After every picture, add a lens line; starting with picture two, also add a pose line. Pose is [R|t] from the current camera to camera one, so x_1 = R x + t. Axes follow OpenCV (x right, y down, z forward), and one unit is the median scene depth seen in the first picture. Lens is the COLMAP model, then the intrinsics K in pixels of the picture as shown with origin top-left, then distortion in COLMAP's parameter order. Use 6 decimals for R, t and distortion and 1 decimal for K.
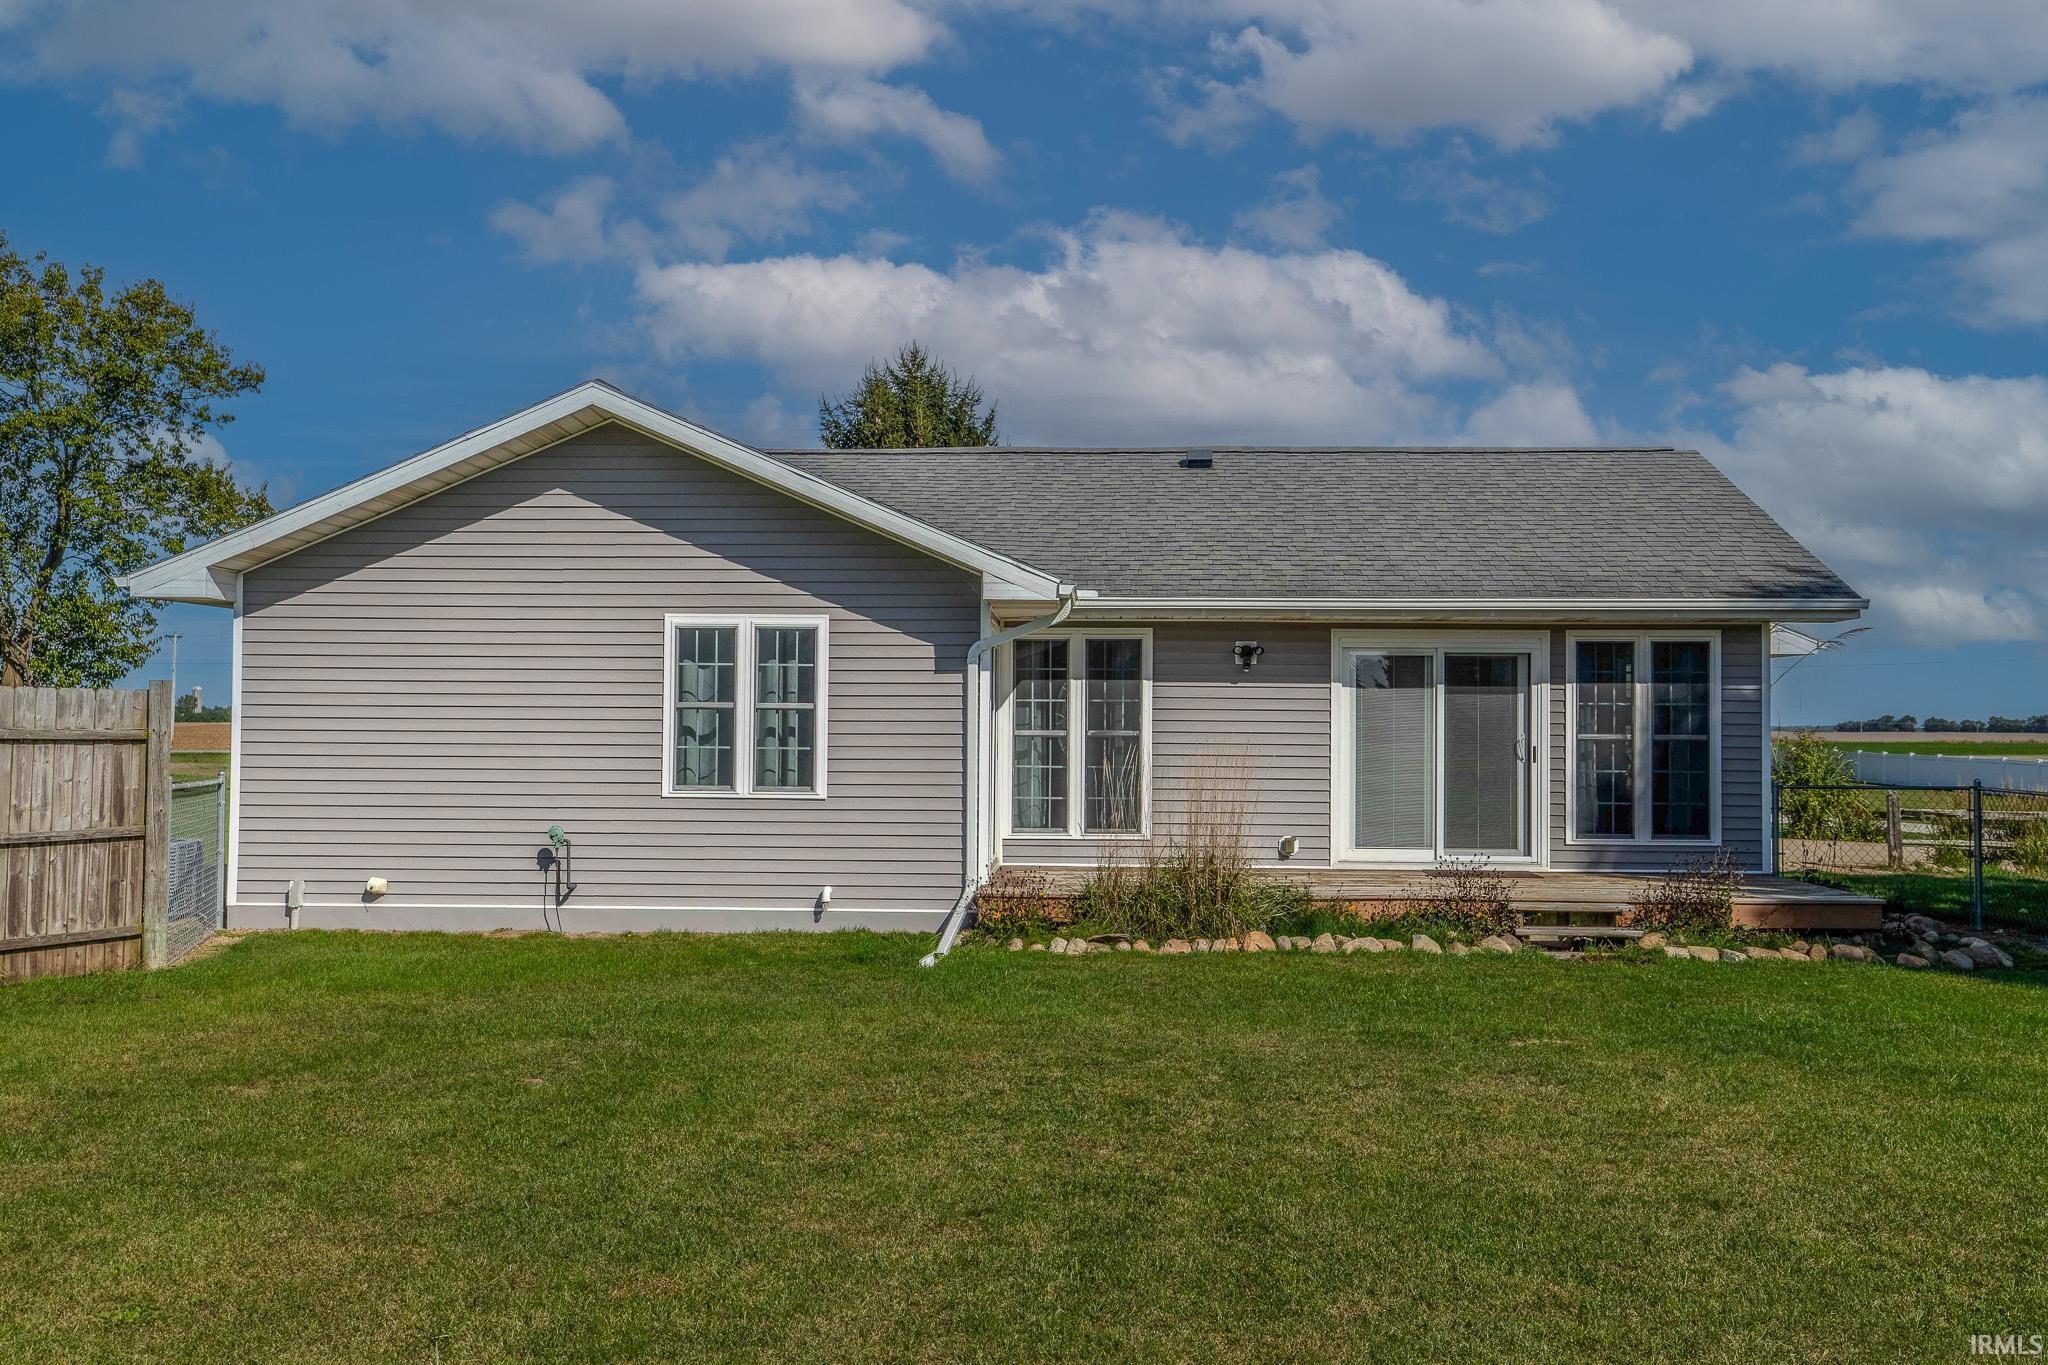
lens RADIAL K [[2083.1, 0, 1024.0], [0, 2083.1, 682.5], [0, 0, 1]] dist [0.001571, 0.191664]
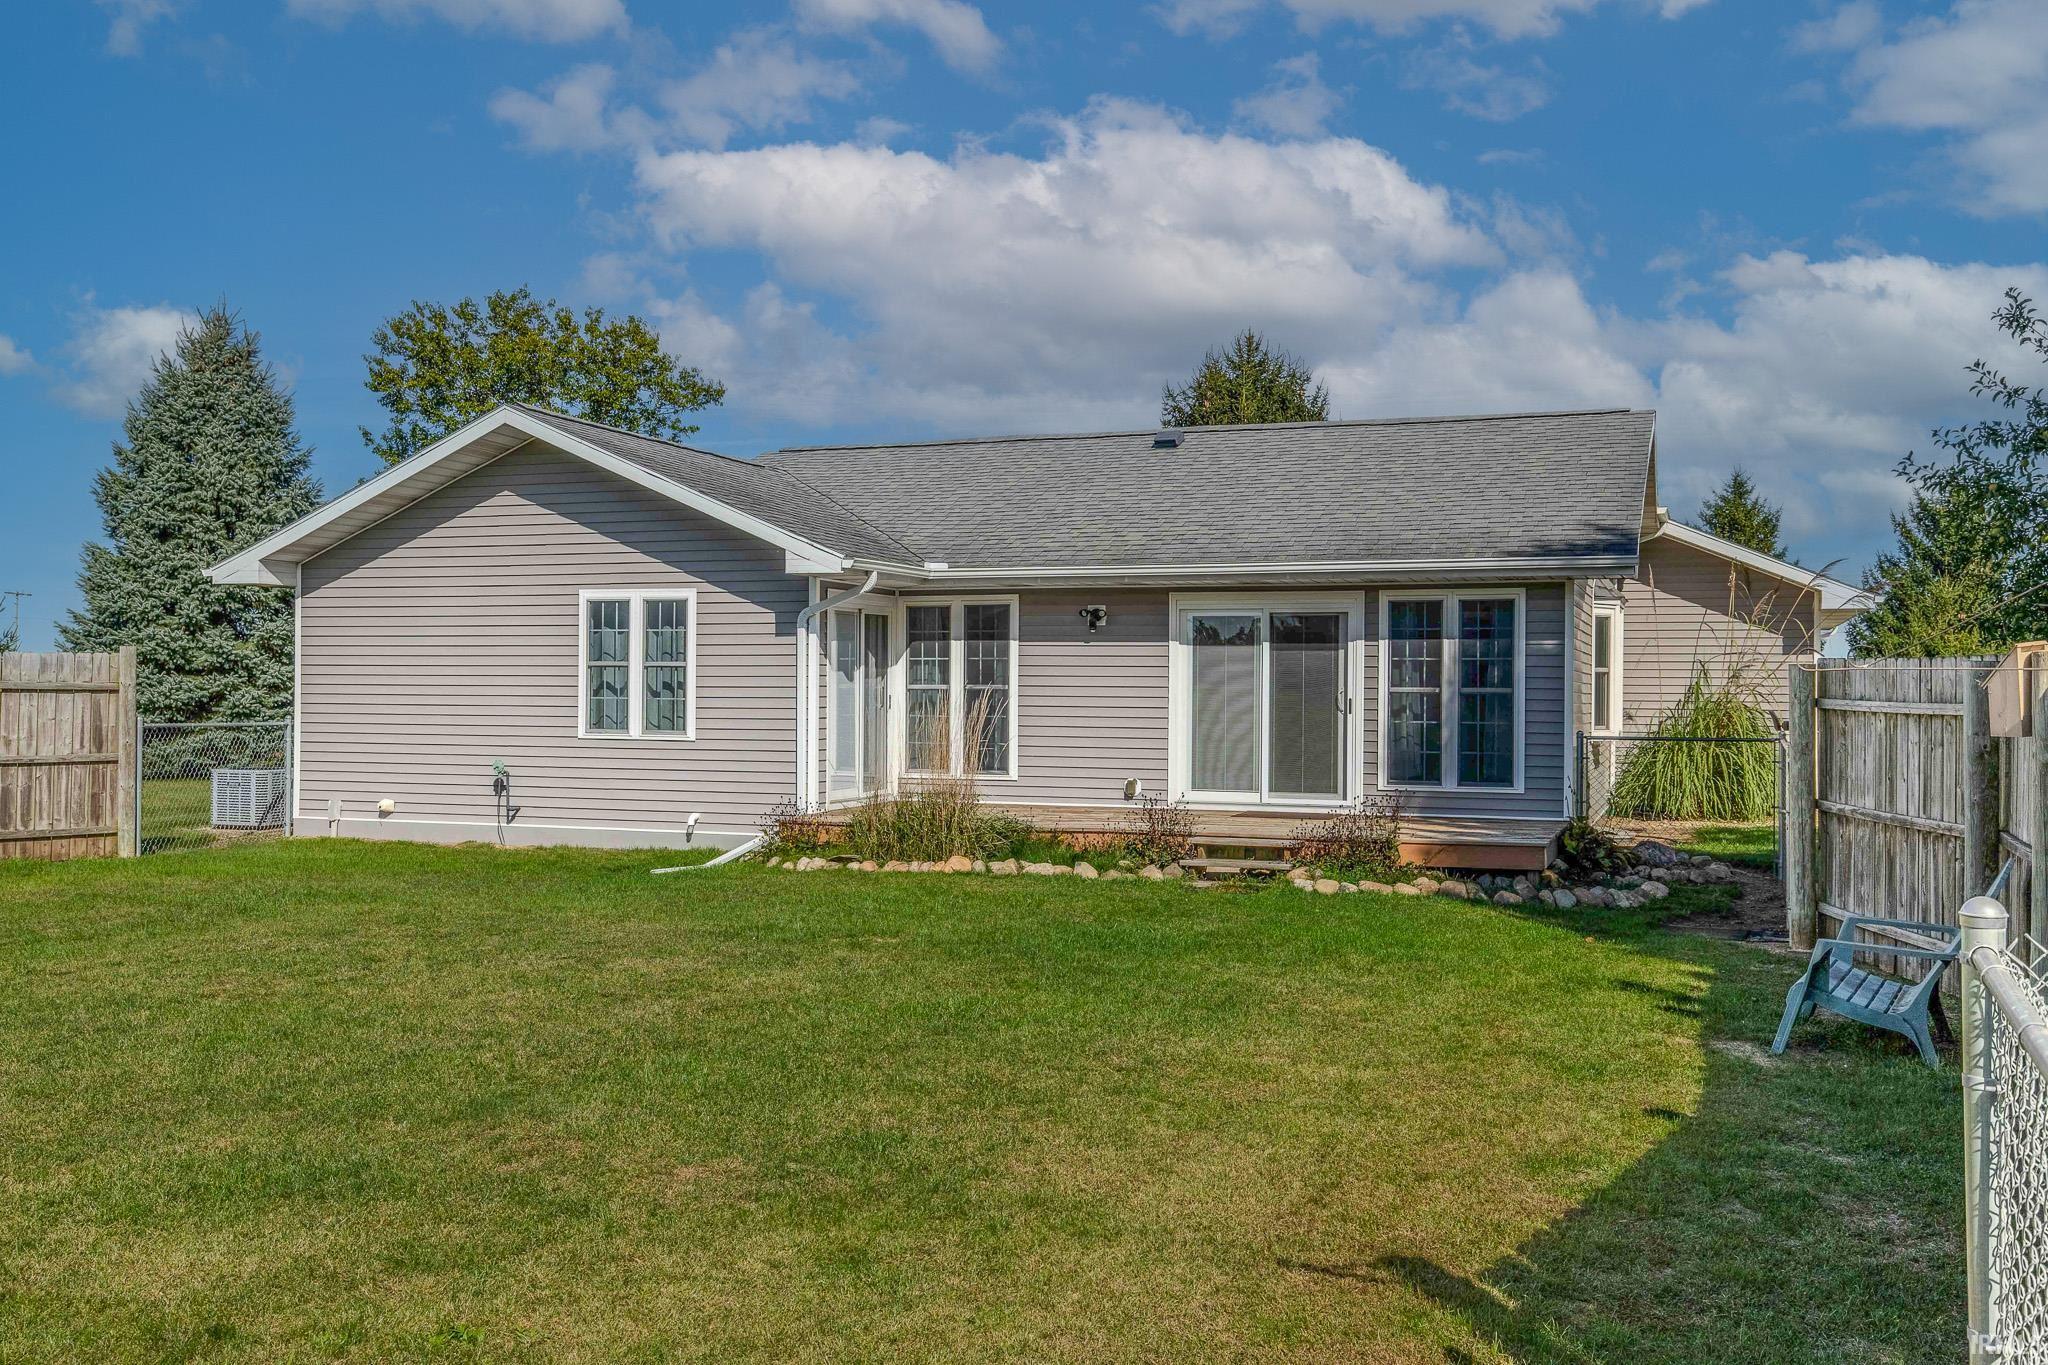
lens RADIAL K [[1969.0, 0, 1024.0], [0, 1969.0, 682.5], [0, 0, 1]] dist [0.042214, -0.004985]
pose [[0.945669, -0.001373, -0.325129, 0.418111], [0.007453, 0.999820, 0.017457, 0.003239], [0.325047, -0.018931, 0.945508, -0.019501]]
